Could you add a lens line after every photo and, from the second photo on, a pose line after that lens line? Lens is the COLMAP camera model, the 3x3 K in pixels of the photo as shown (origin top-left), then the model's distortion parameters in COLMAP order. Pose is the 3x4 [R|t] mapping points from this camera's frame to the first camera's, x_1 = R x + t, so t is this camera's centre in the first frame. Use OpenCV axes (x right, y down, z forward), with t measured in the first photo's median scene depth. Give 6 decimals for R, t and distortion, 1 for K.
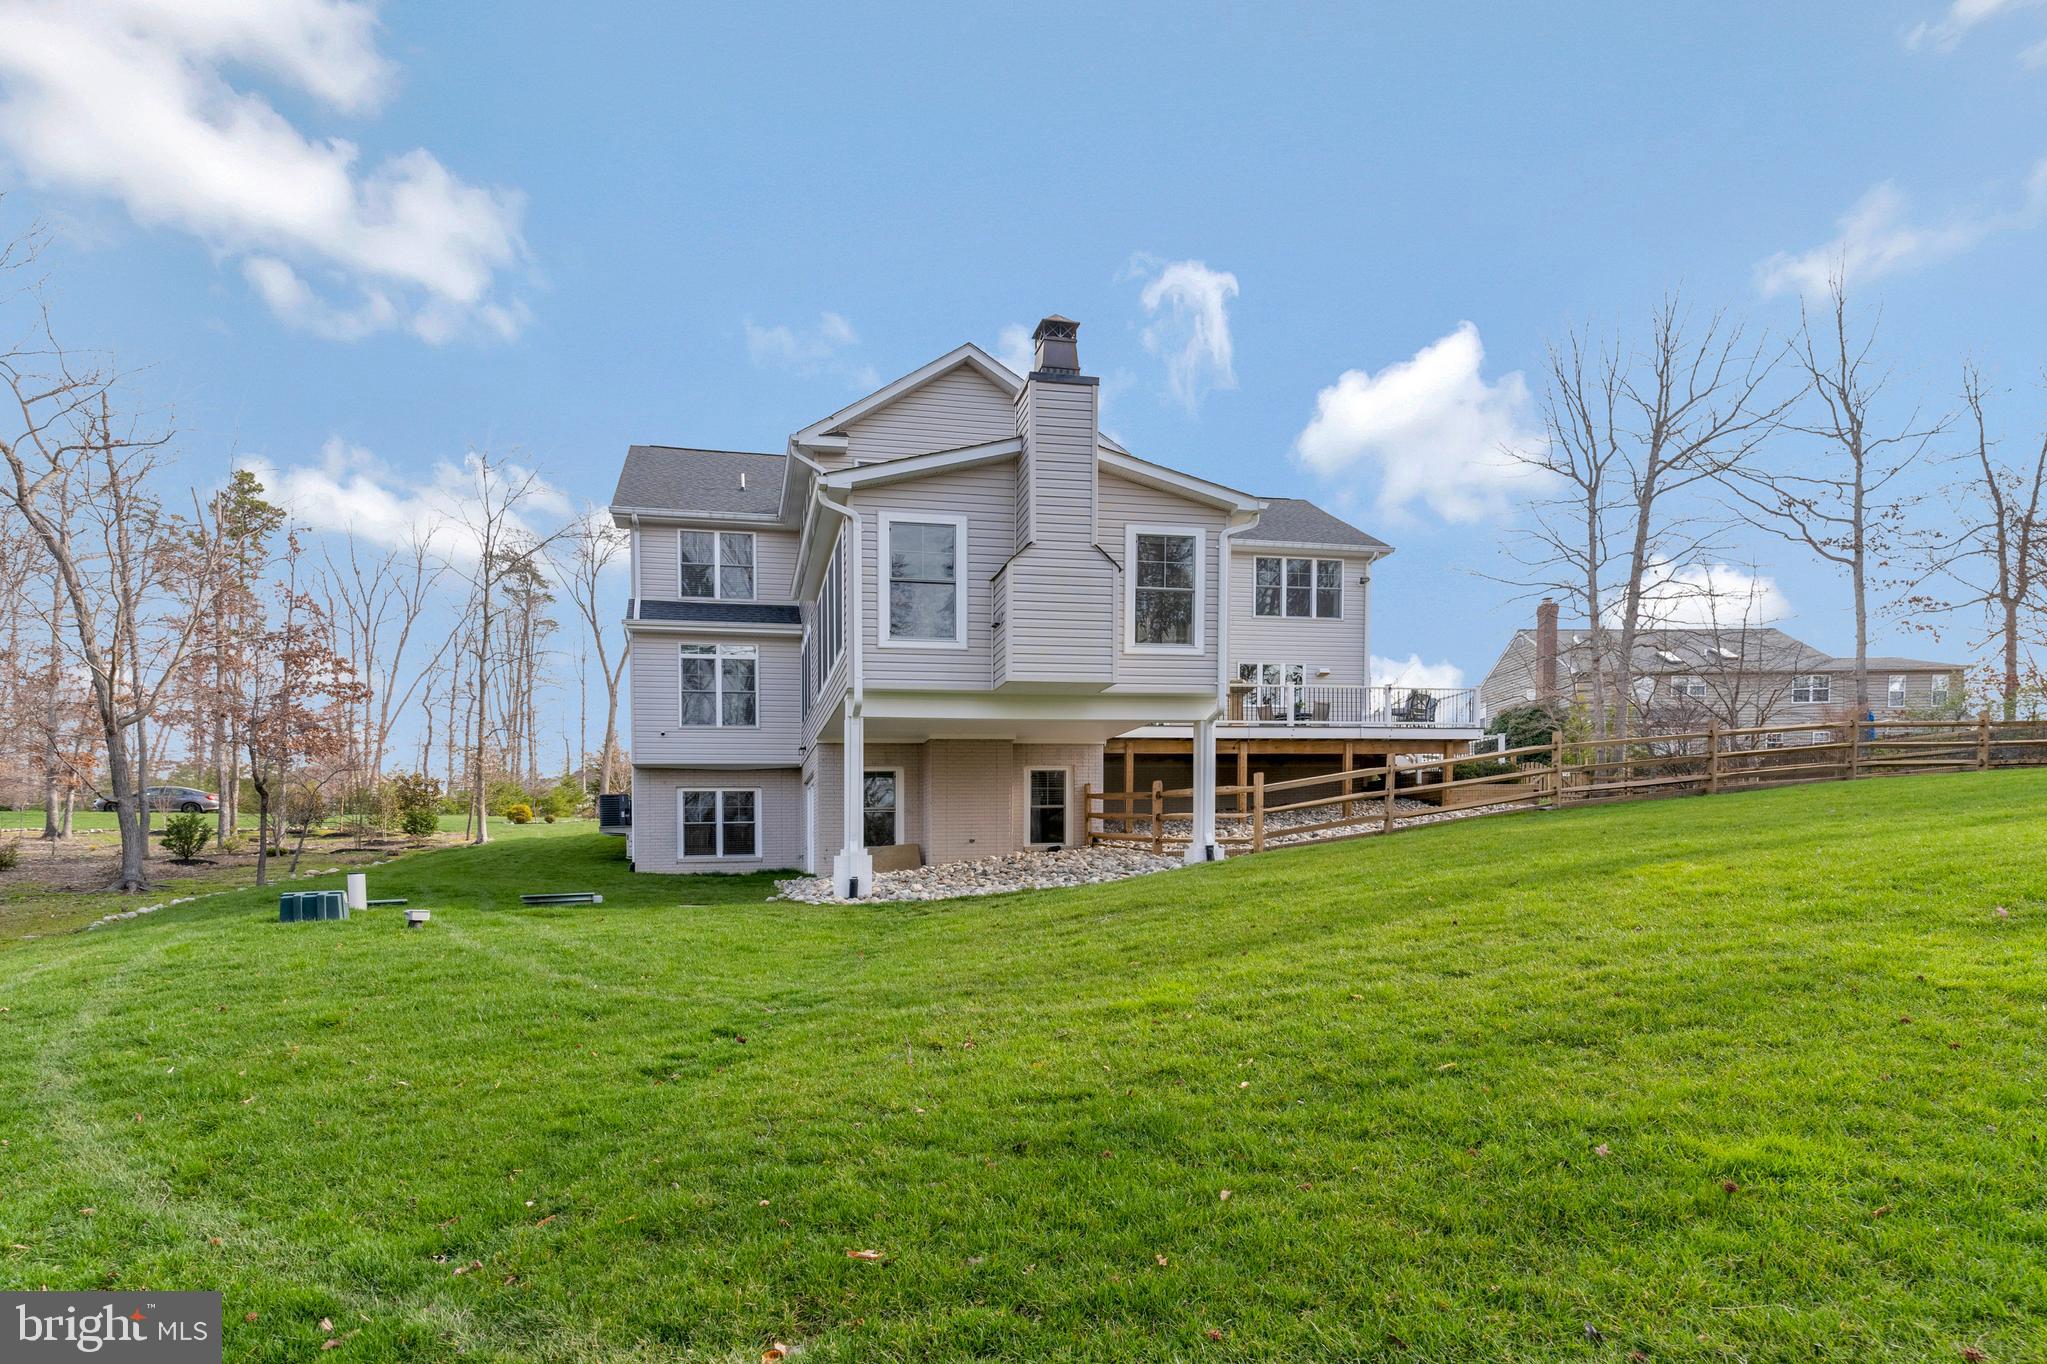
lens RADIAL K [[1047.9, 0, 1023.8], [0, 1047.9, 736.9], [0, 0, 1]] dist [0.022580, -0.000025]
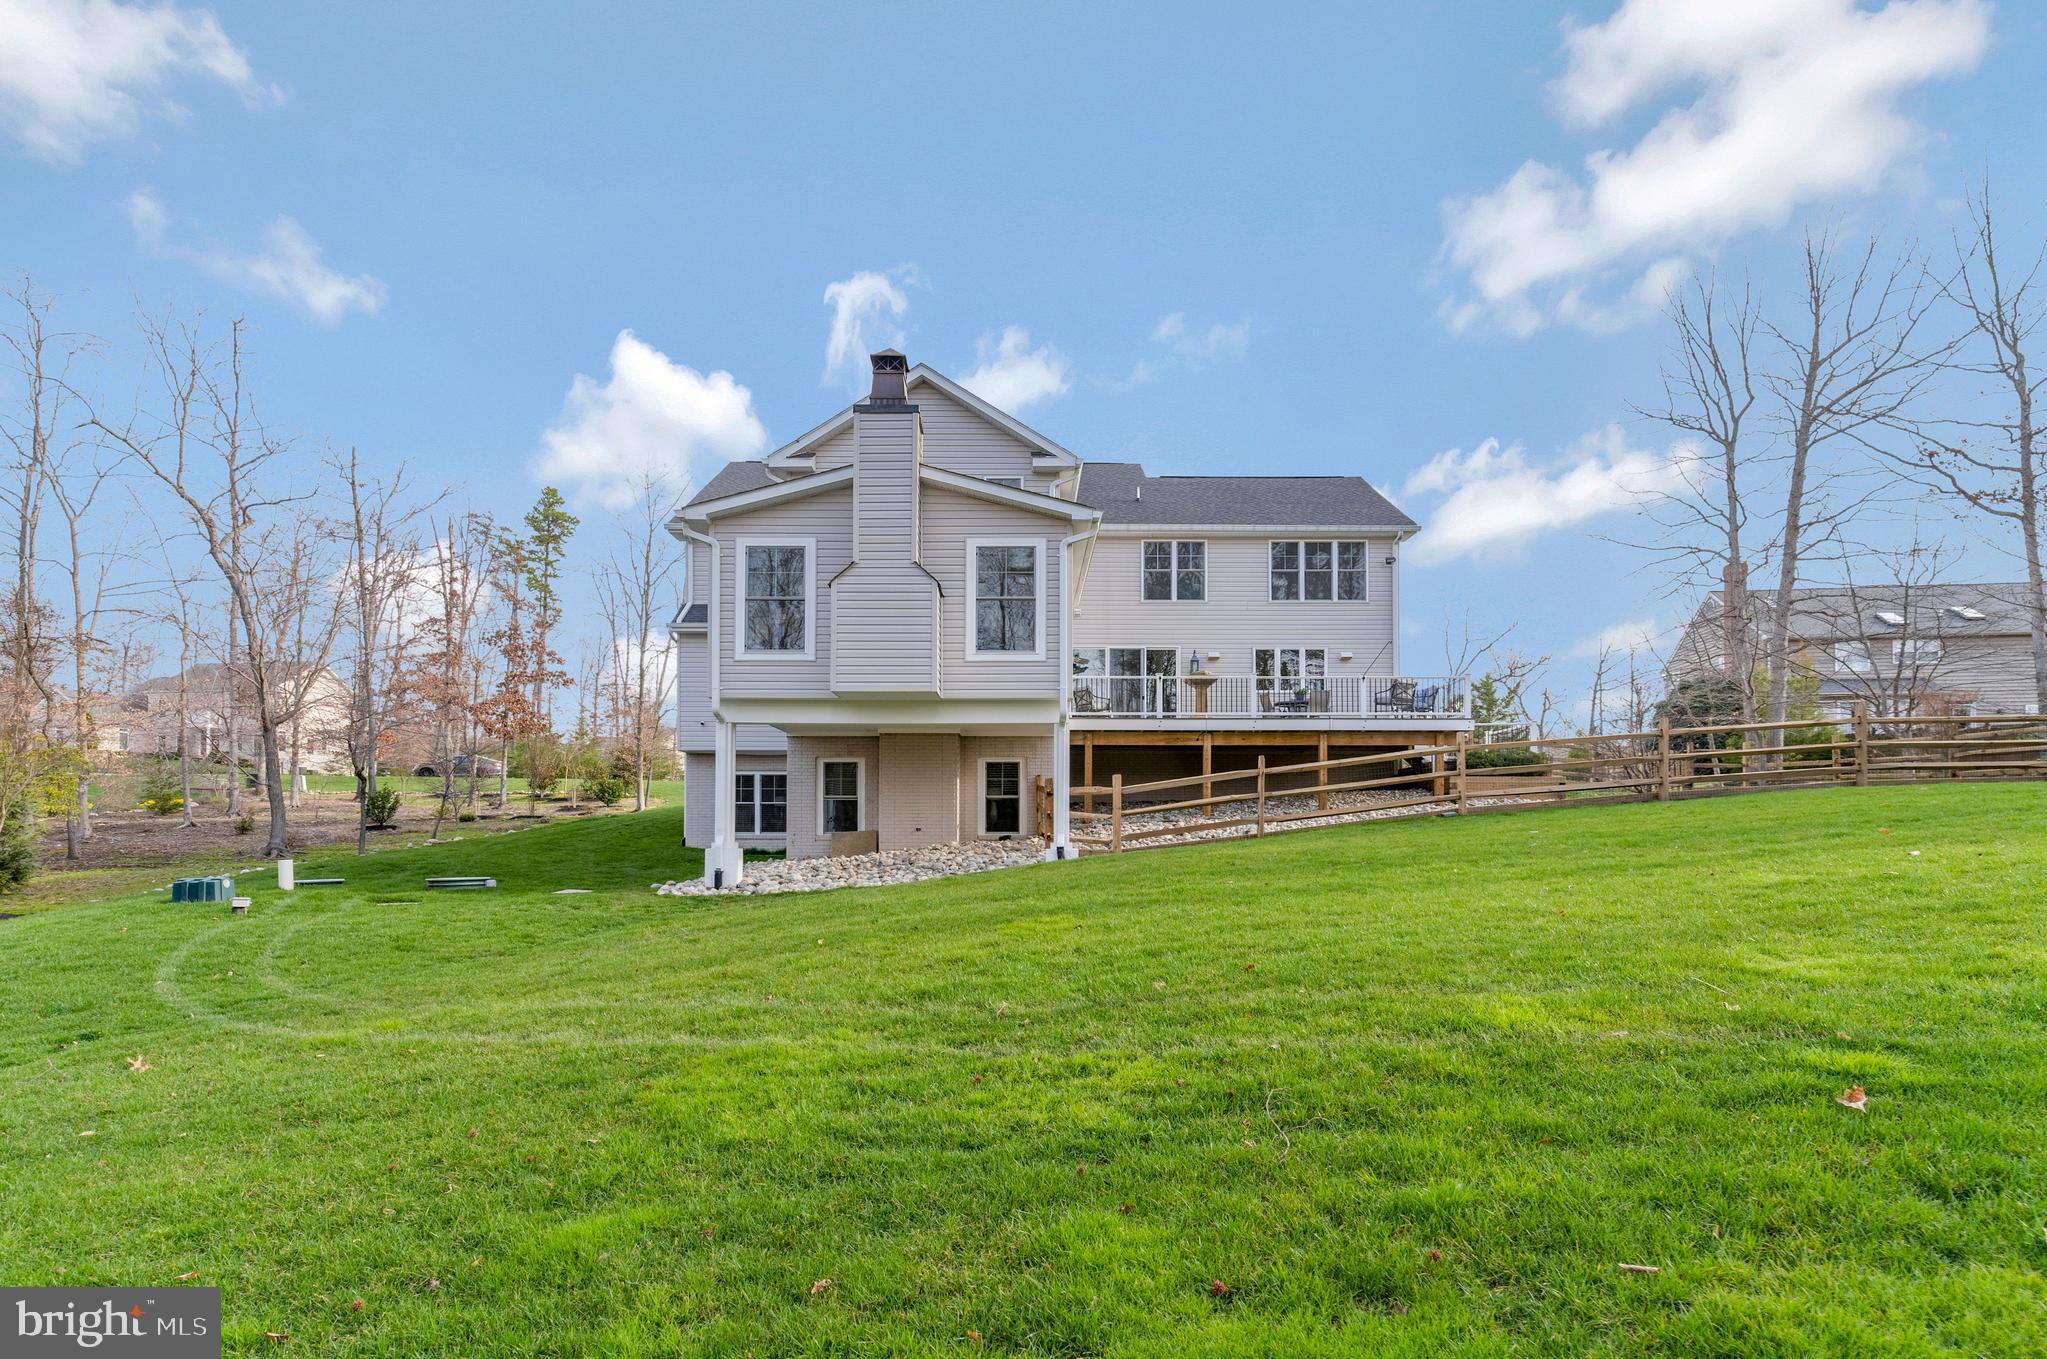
lens RADIAL K [[1016.1, 0, 1023.5], [0, 1016.1, 679.5], [0, 0, 1]] dist [0.001668, 0.000299]
pose [[0.975211, -0.011372, -0.220984, 0.255177], [0.006450, 0.999715, -0.022982, -0.025467], [0.221182, 0.020987, 0.975007, 0.017075]]
